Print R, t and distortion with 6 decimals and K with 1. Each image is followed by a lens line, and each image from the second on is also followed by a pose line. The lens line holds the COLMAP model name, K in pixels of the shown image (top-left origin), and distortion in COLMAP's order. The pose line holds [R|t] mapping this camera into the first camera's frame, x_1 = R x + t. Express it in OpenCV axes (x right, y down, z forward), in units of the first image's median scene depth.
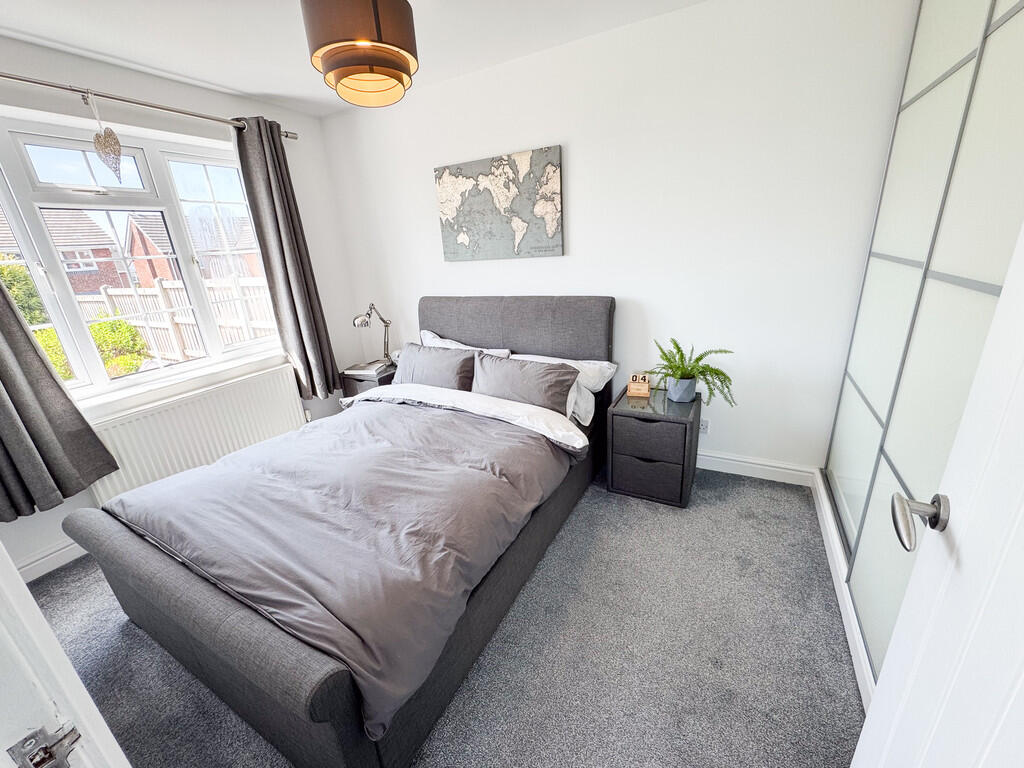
lens RADIAL K [[411.5, 0, 510.1], [0, 411.5, 384.6], [0, 0, 1]] dist [-0.000366, -0.000094]
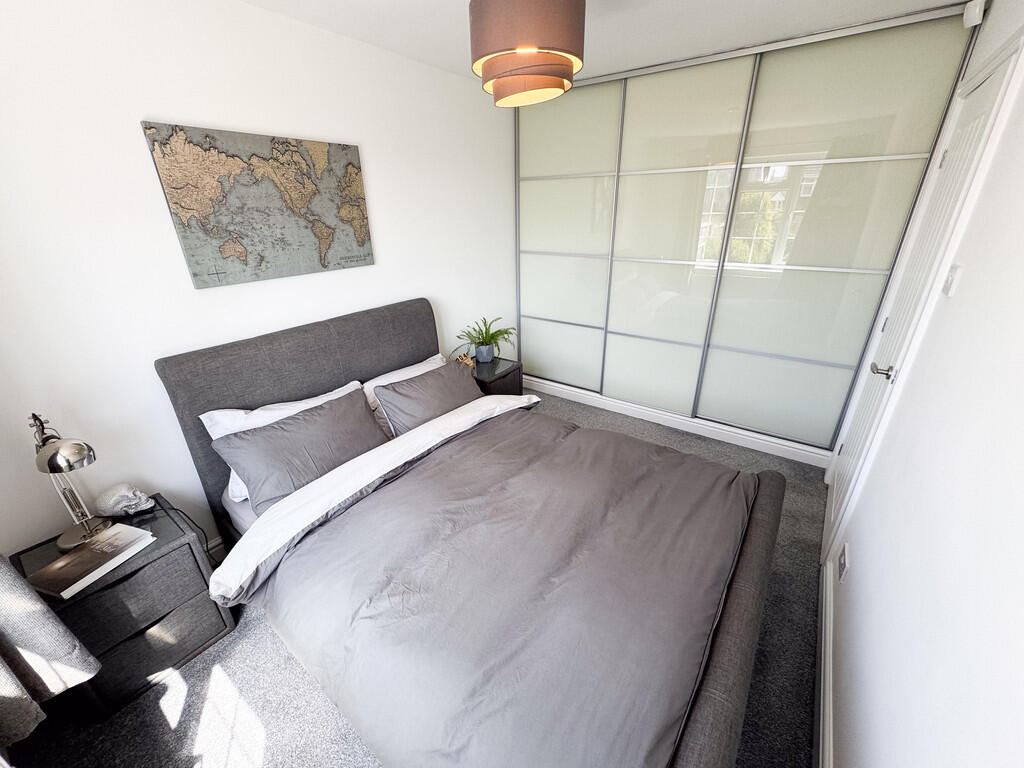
lens RADIAL K [[411.5, 0, 511.2], [0, 411.5, 385.1], [0, 0, 1]] dist [-0.000366, -0.000094]
pose [[0.122740, -0.333955, 0.934564, -0.800352], [0.334367, 0.900544, 0.277884, -0.218397], [-0.934416, 0.278380, 0.222196, 0.564692]]
